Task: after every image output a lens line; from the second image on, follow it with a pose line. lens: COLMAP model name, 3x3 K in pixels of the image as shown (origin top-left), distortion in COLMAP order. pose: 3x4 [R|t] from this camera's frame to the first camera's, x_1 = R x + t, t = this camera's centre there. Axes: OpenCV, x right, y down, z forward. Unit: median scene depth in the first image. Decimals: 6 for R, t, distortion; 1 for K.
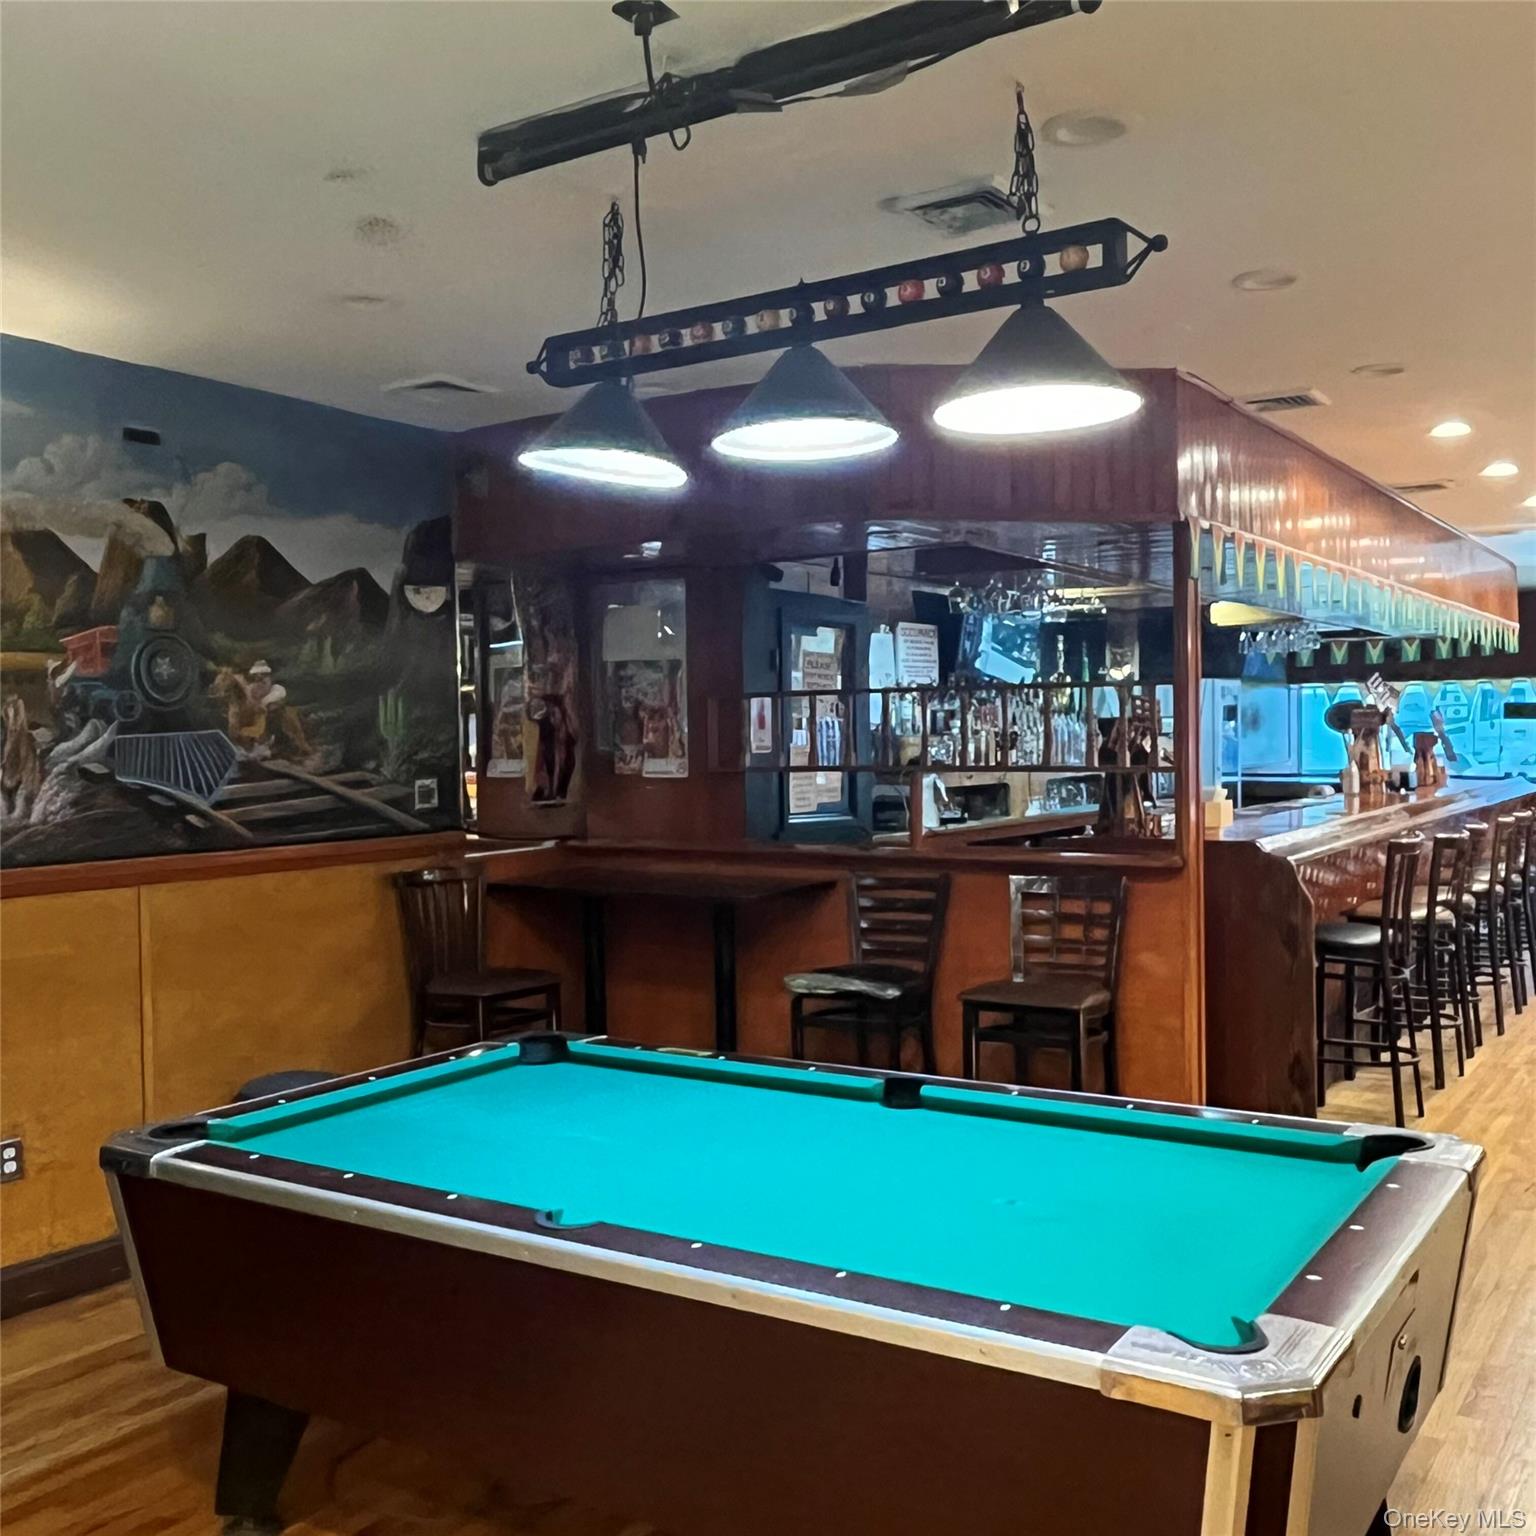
lens RADIAL K [[1553.6, 0, 768.0], [0, 1553.6, 768.0], [0, 0, 1]] dist [-0.001005, -0.000578]
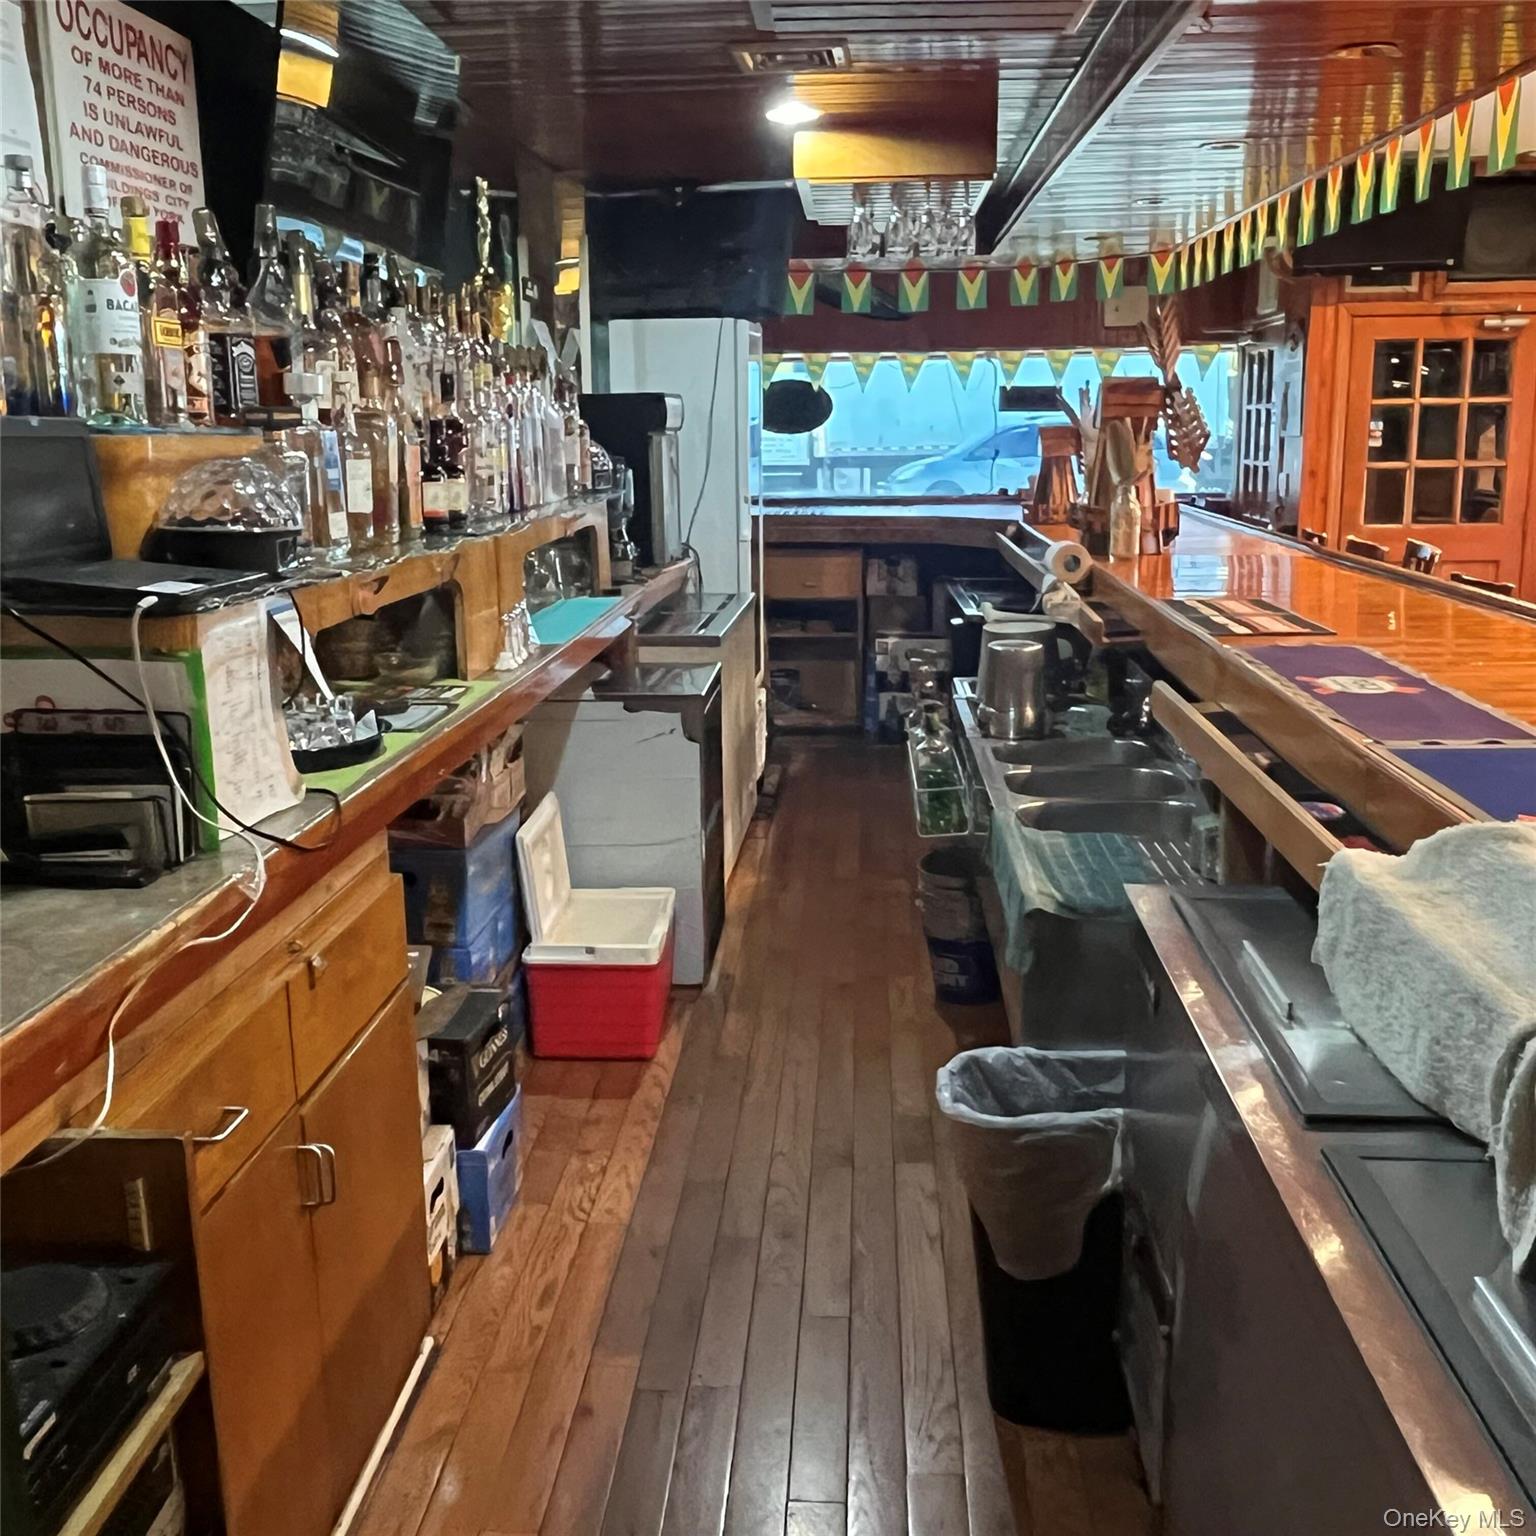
lens RADIAL K [[1575.7, 0, 768.0], [0, 1575.7, 768.0], [0, 0, 1]] dist [0.004190, -0.003223]
pose [[0.872808, -0.099067, 0.477903, 0.051695], [0.007494, 0.981788, 0.189833, -0.014380], [-0.488006, -0.162106, 0.857655, 0.704750]]
